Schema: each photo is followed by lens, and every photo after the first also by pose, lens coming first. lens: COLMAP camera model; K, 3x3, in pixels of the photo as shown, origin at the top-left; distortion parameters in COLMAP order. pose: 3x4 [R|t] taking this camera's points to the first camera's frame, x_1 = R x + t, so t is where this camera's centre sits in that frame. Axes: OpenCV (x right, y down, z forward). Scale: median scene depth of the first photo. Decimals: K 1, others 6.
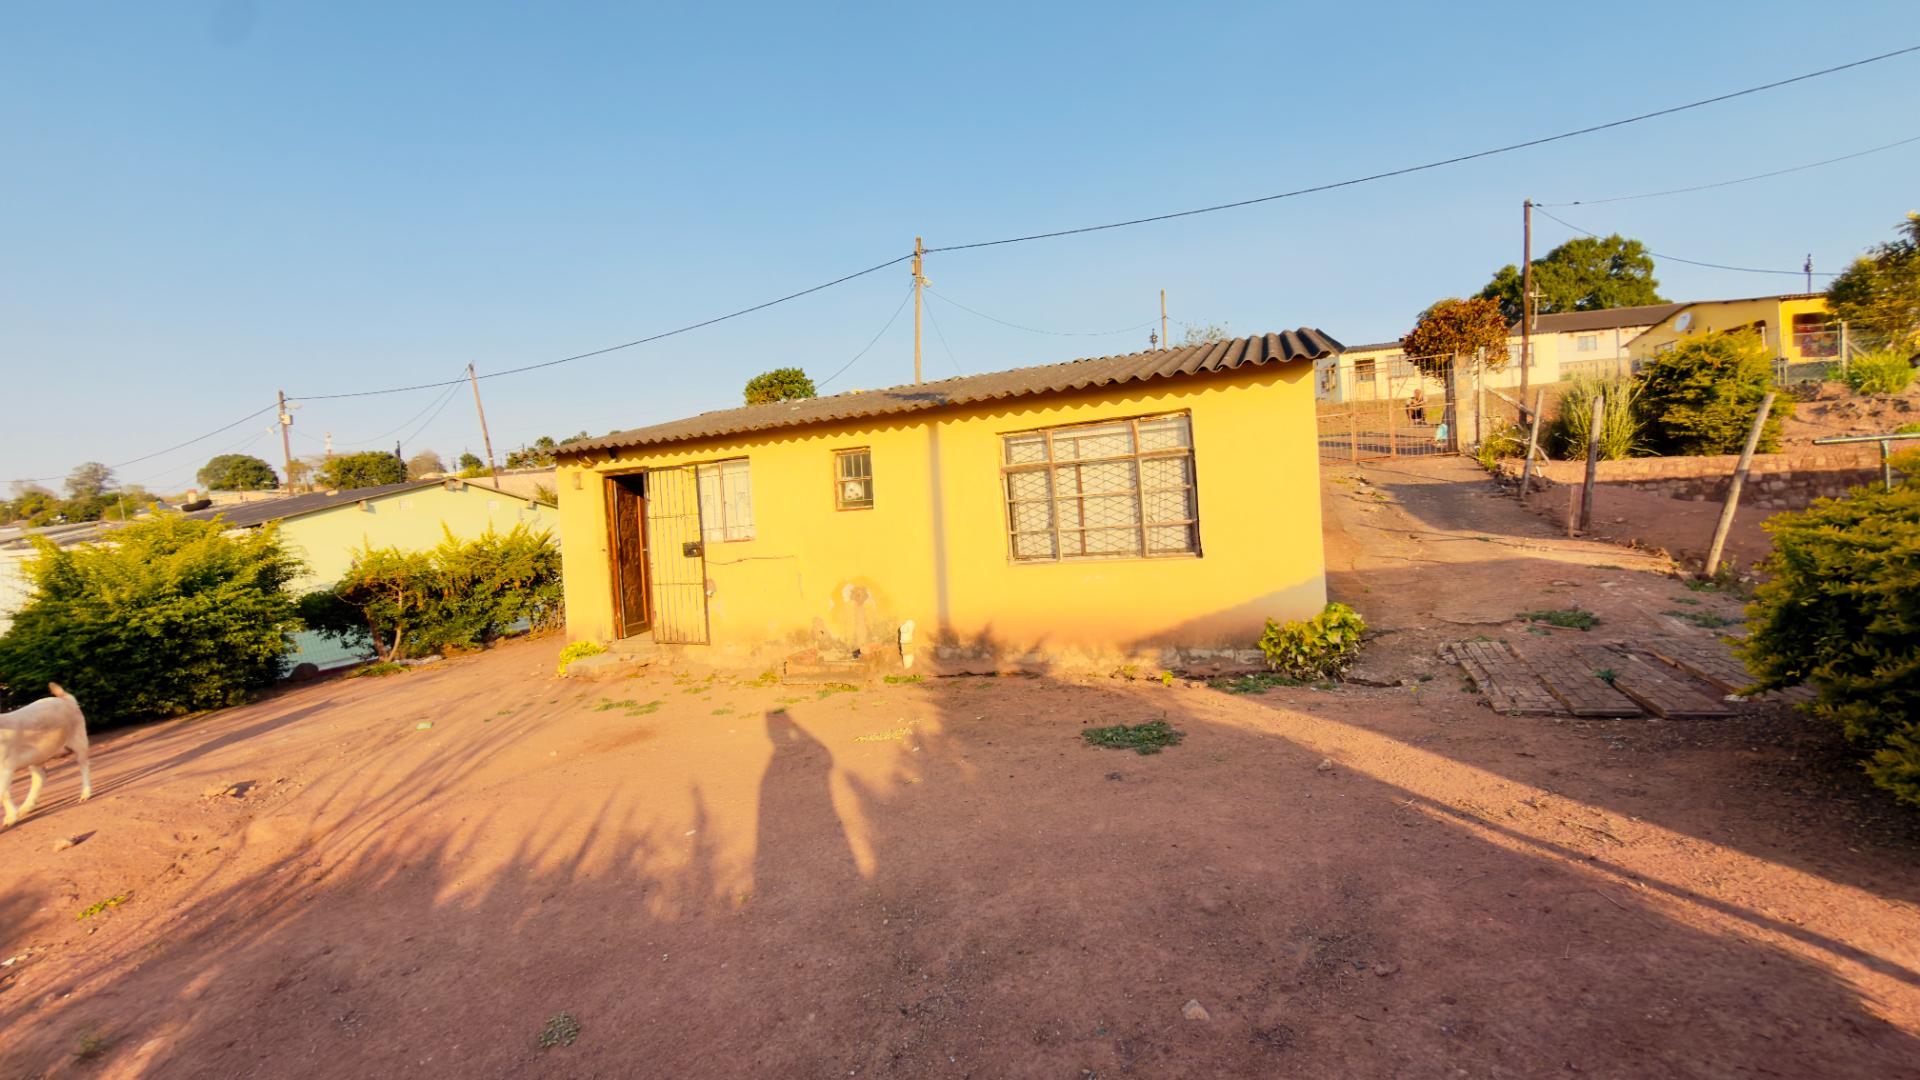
lens RADIAL K [[778.2, 0, 965.5], [0, 778.2, 538.6], [0, 0, 1]] dist [0.002797, -0.000429]
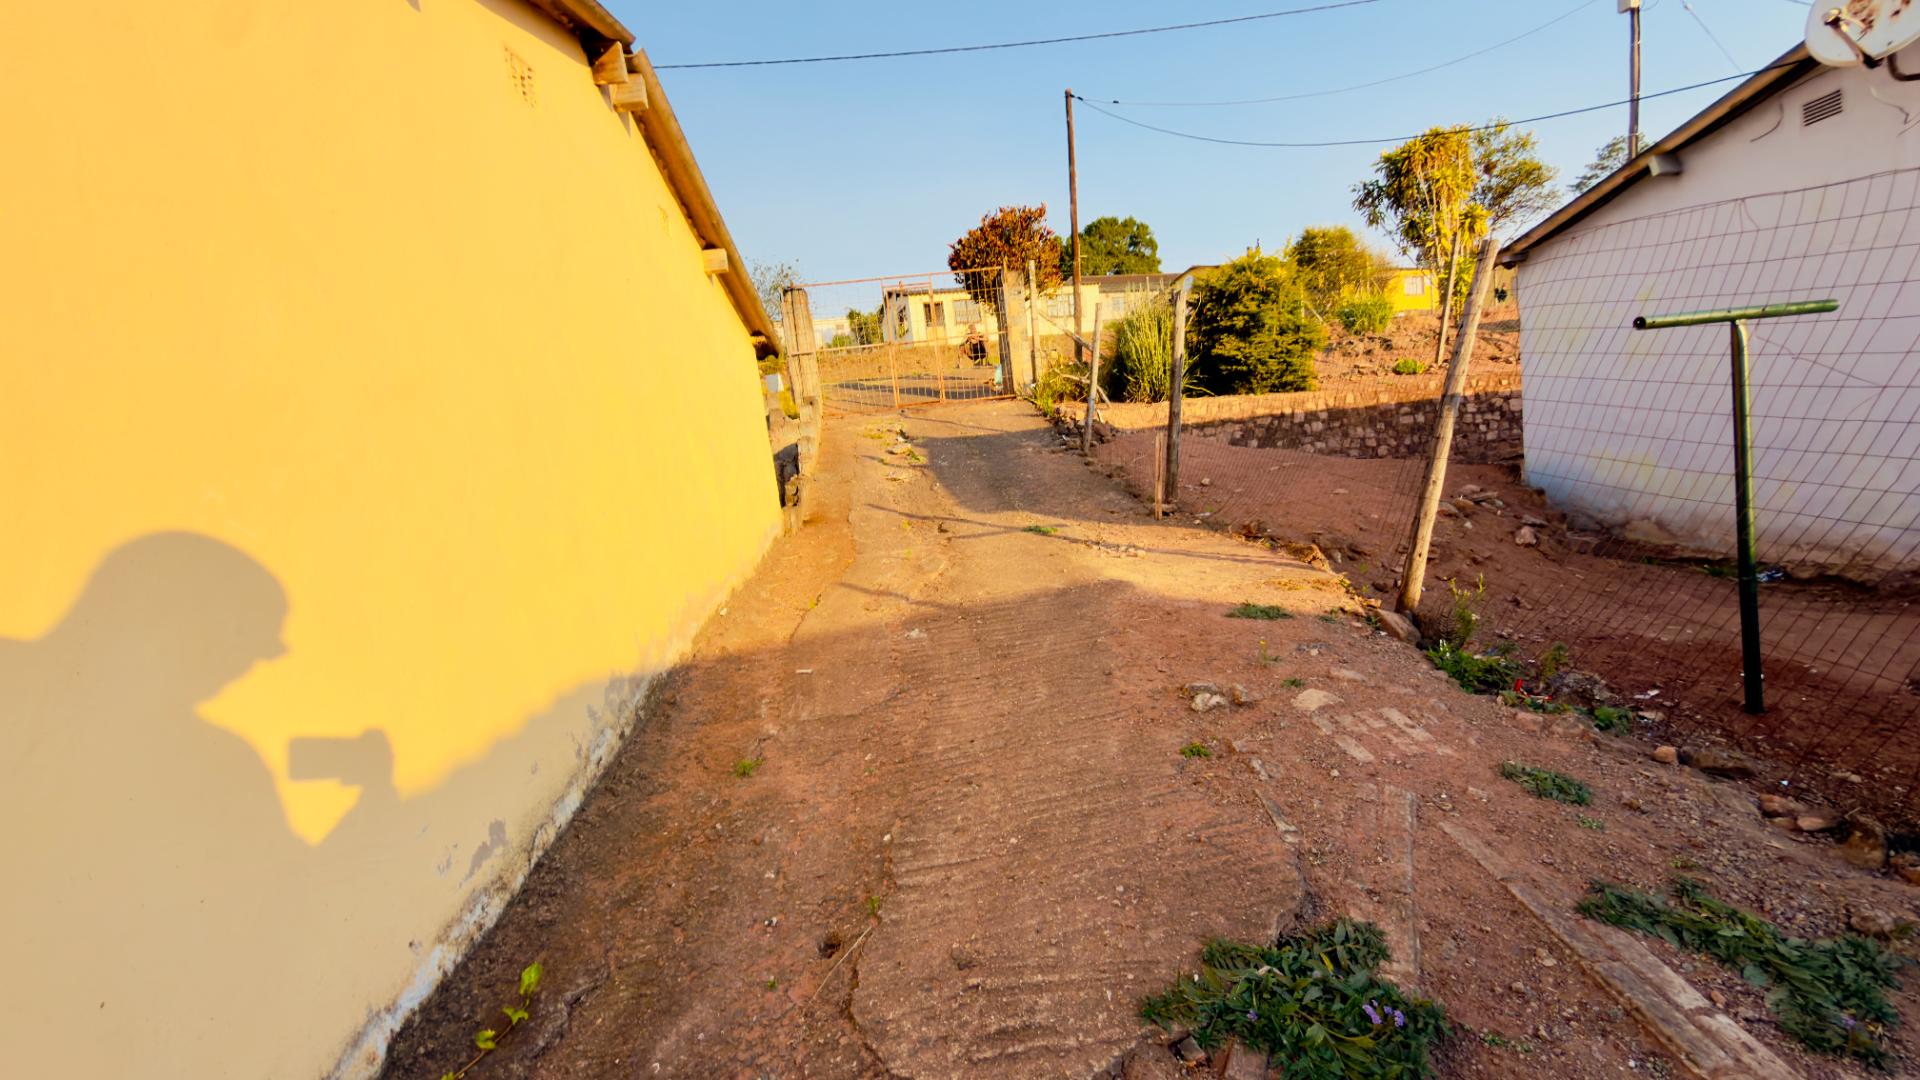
lens RADIAL K [[778.2, 0, 965.5], [0, 778.2, 538.6], [0, 0, 1]] dist [0.002797, -0.000429]
pose [[0.887289, -0.090644, 0.452219, 0.254463], [0.066764, 0.995413, 0.068528, -0.026811], [-0.456356, -0.030612, 0.889270, 0.369034]]
